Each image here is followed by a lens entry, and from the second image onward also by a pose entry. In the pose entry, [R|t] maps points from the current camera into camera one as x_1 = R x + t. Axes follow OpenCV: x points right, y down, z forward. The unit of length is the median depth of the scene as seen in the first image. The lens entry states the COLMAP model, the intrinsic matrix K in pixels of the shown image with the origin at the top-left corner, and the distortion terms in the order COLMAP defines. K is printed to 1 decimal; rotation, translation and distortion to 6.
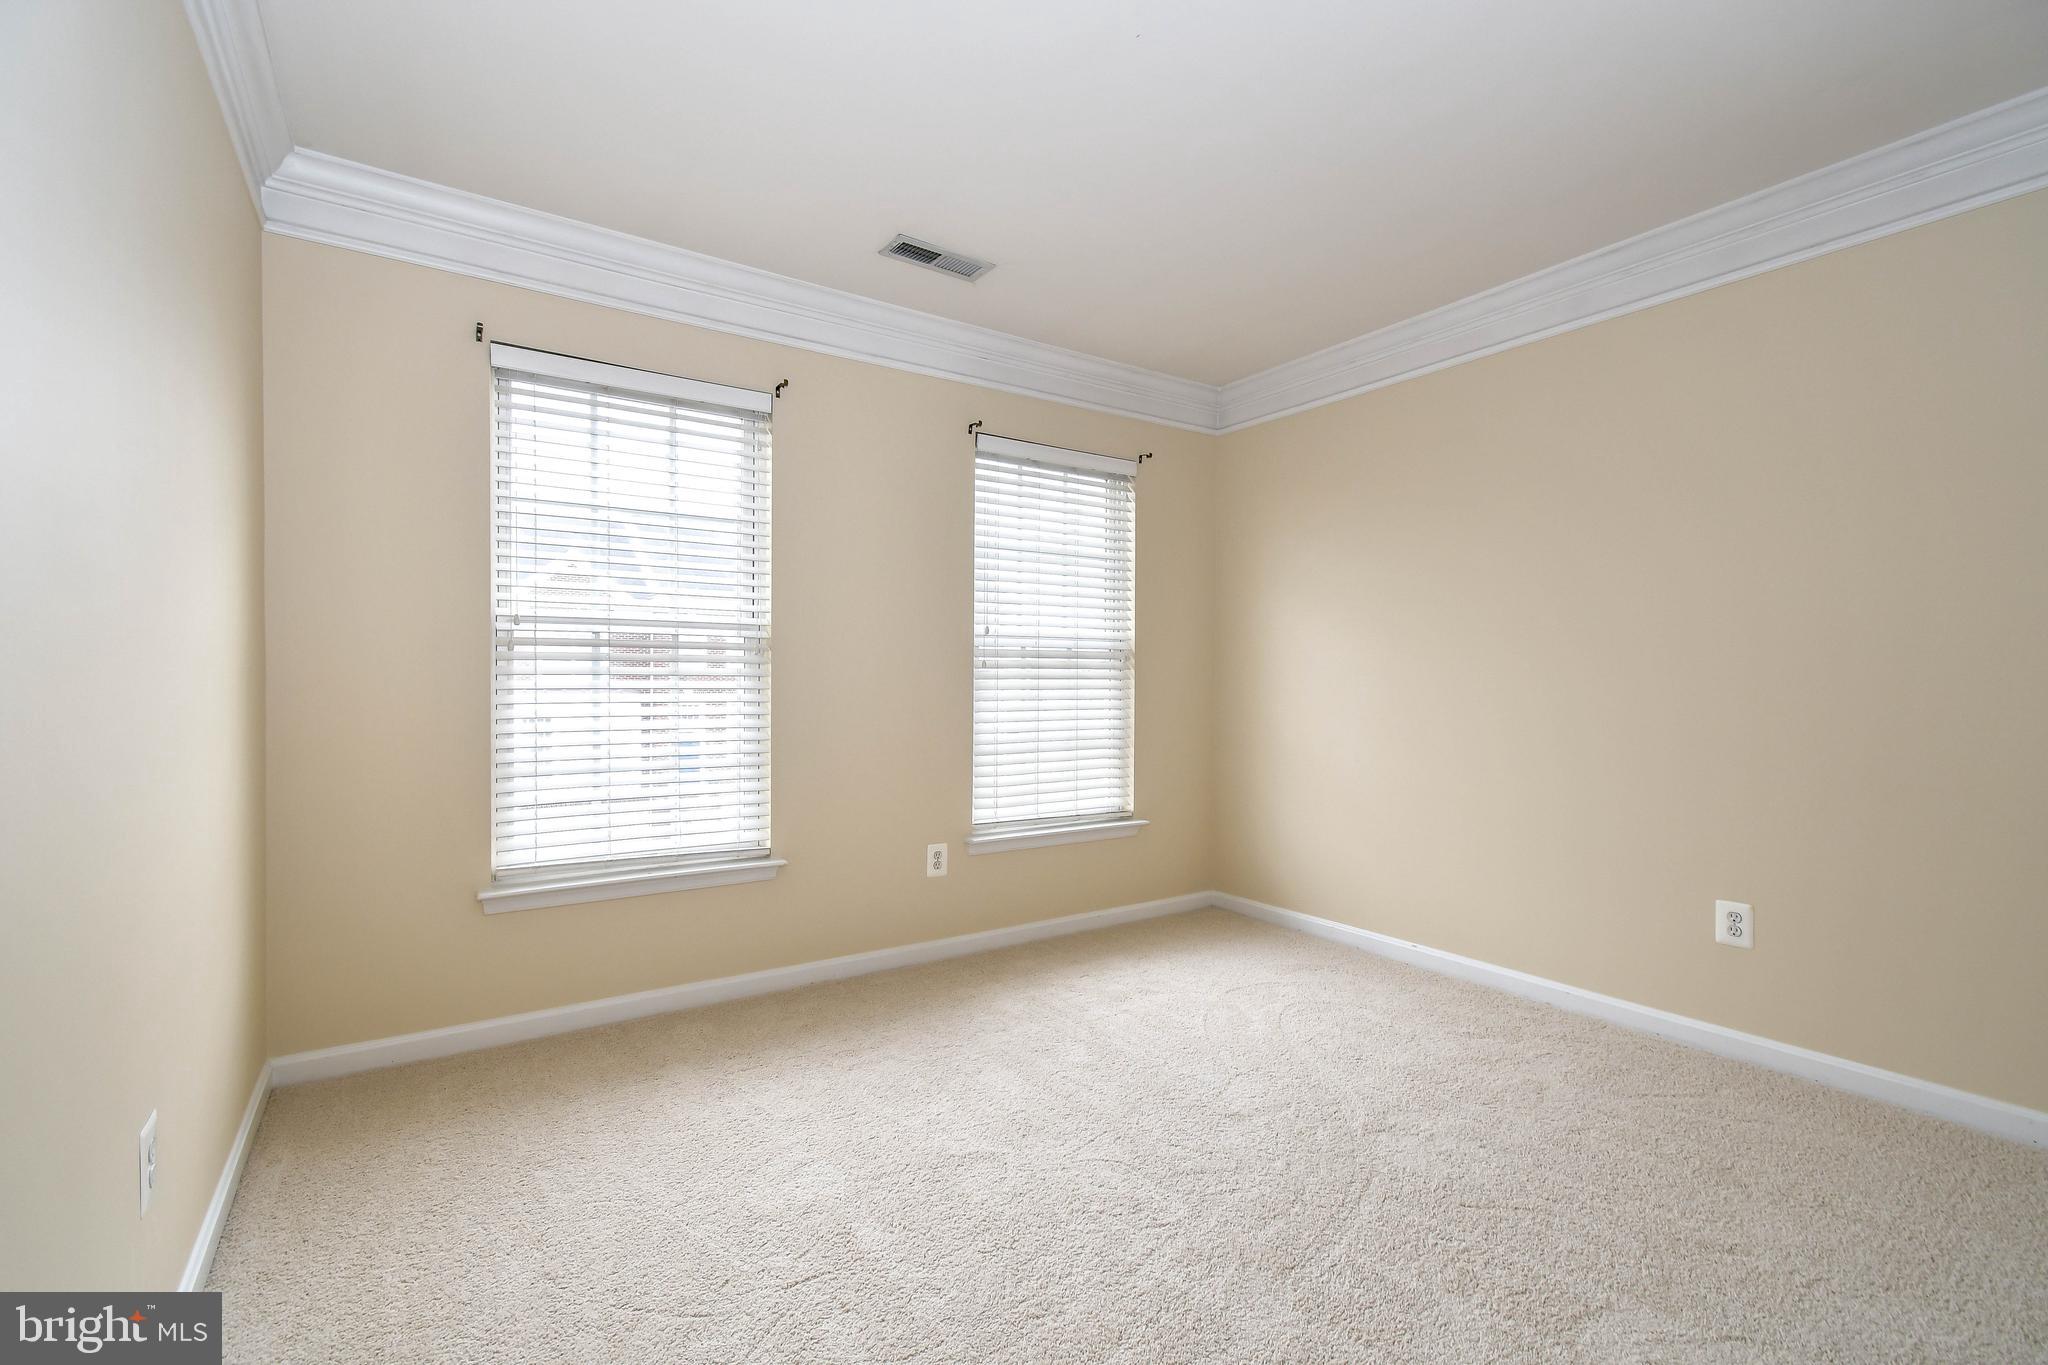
lens RADIAL K [[906.2, 0, 1015.5], [0, 906.2, 692.3], [0, 0, 1]] dist [0.004519, -0.001886]
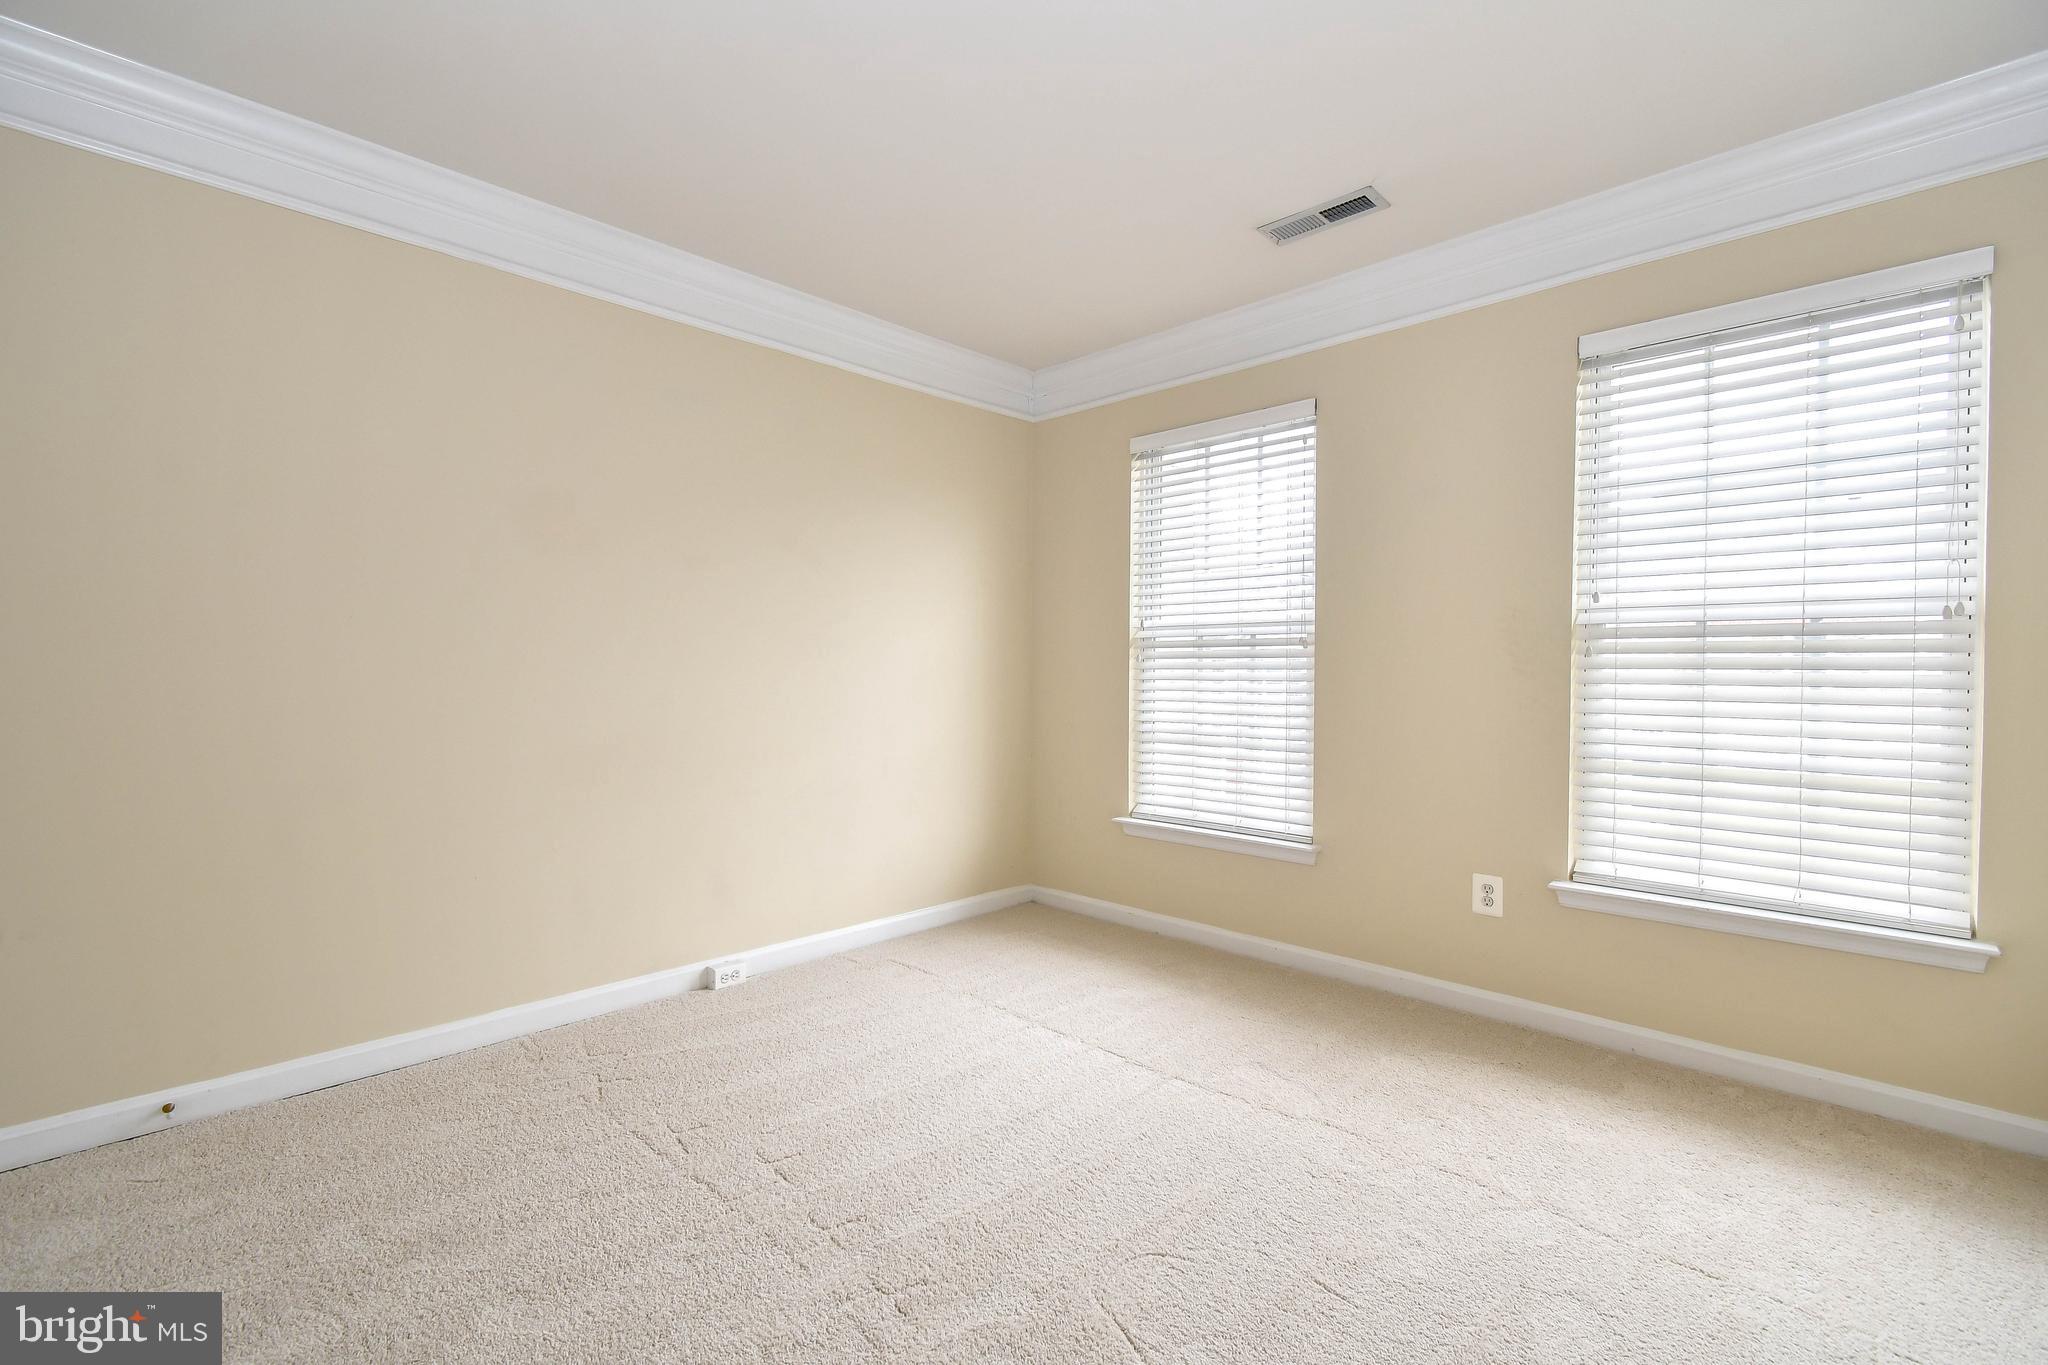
lens RADIAL K [[906.2, 0, 1012.5], [0, 906.2, 675.7], [0, 0, 1]] dist [0.004519, -0.001886]
pose [[0.186748, -0.000069, -0.982408, 0.600571], [-0.012871, 0.999914, -0.002517, -0.002282], [0.982324, 0.013115, 0.186731, 0.410279]]
